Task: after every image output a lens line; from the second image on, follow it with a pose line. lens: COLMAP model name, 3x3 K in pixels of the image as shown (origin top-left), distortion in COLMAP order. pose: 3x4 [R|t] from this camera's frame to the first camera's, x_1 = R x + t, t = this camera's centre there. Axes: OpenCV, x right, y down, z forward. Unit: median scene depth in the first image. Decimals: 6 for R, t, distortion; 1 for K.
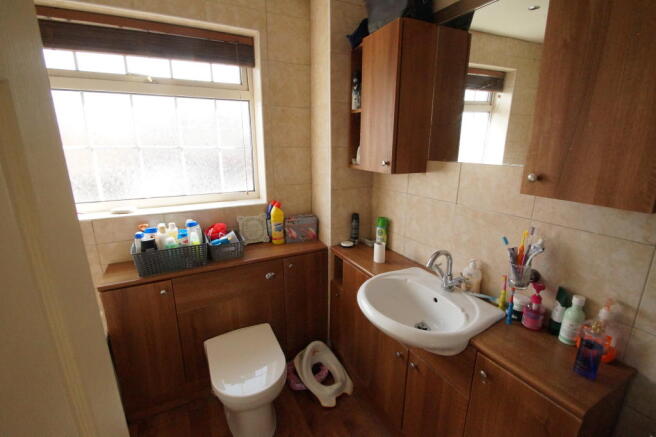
lens RADIAL K [[293.0, 0, 326.6], [0, 293.0, 219.6], [0, 0, 1]] dist [0.000819, -0.009856]
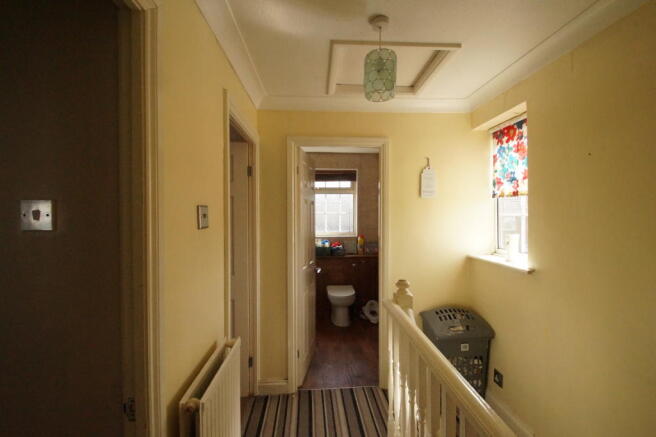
lens RADIAL K [[293.0, 0, 328.0], [0, 293.0, 217.6], [0, 0, 1]] dist [0.000819, -0.009856]
pose [[0.911629, -0.001702, -0.411011, 0.563280], [-0.103084, 0.967083, -0.232646, 0.383349], [0.397878, 0.254455, 0.881445, -1.216401]]
